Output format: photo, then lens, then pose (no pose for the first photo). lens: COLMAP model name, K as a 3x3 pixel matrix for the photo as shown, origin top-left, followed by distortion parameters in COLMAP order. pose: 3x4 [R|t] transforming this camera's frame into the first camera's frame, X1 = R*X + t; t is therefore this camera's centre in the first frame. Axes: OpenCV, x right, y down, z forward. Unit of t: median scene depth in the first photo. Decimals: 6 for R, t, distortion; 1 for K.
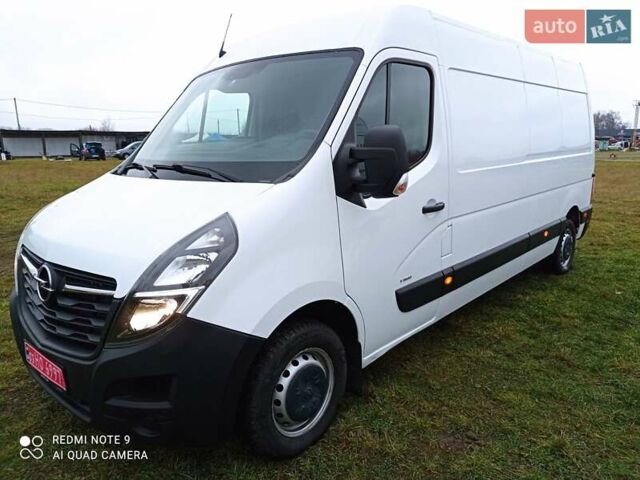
lens RADIAL K [[496.2, 0, 318.6], [0, 496.2, 204.9], [0, 0, 1]] dist [0.008447, -0.002844]
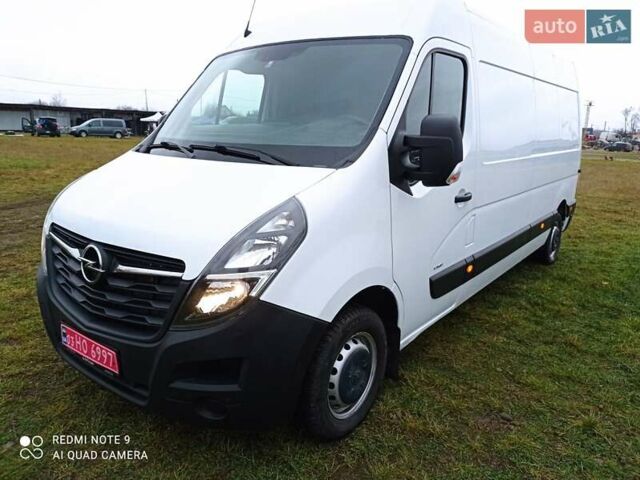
lens RADIAL K [[497.3, 0, 322.2], [0, 497.3, 207.0], [0, 0, 1]] dist [0.006879, -0.000509]
pose [[0.995703, 0.028954, 0.087967, -0.173684], [-0.031657, 0.999063, 0.029496, 0.004828], [-0.087030, -0.032154, 0.995687, 0.004161]]
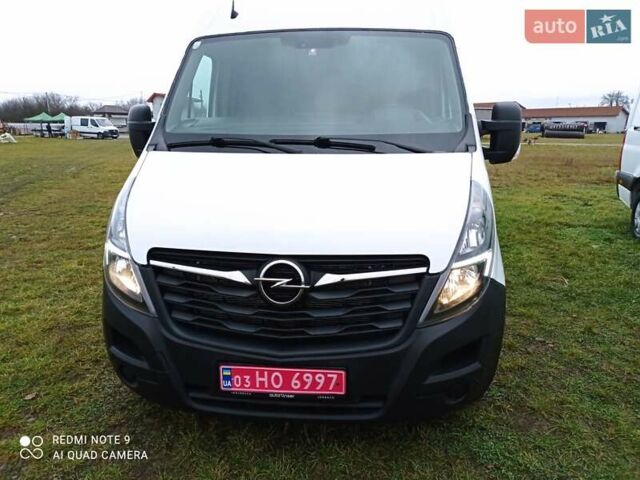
lens RADIAL K [[496.2, 0, 318.6], [0, 496.2, 204.9], [0, 0, 1]] dist [0.008447, -0.002844]
pose [[0.812246, -0.084107, 0.577220, -0.860531], [0.061664, 0.996386, 0.058412, -0.012033], [-0.580047, -0.011851, 0.814497, 0.262593]]
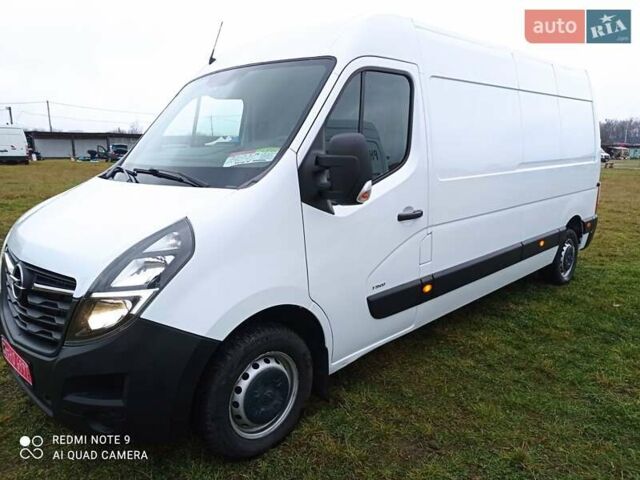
lens RADIAL K [[496.2, 0, 318.6], [0, 496.2, 204.9], [0, 0, 1]] dist [0.008447, -0.002844]
pose [[0.998766, 0.016943, -0.046674, 0.109992], [-0.017352, 0.999814, -0.008361, -0.004384], [0.046523, 0.009160, 0.998875, -0.010757]]
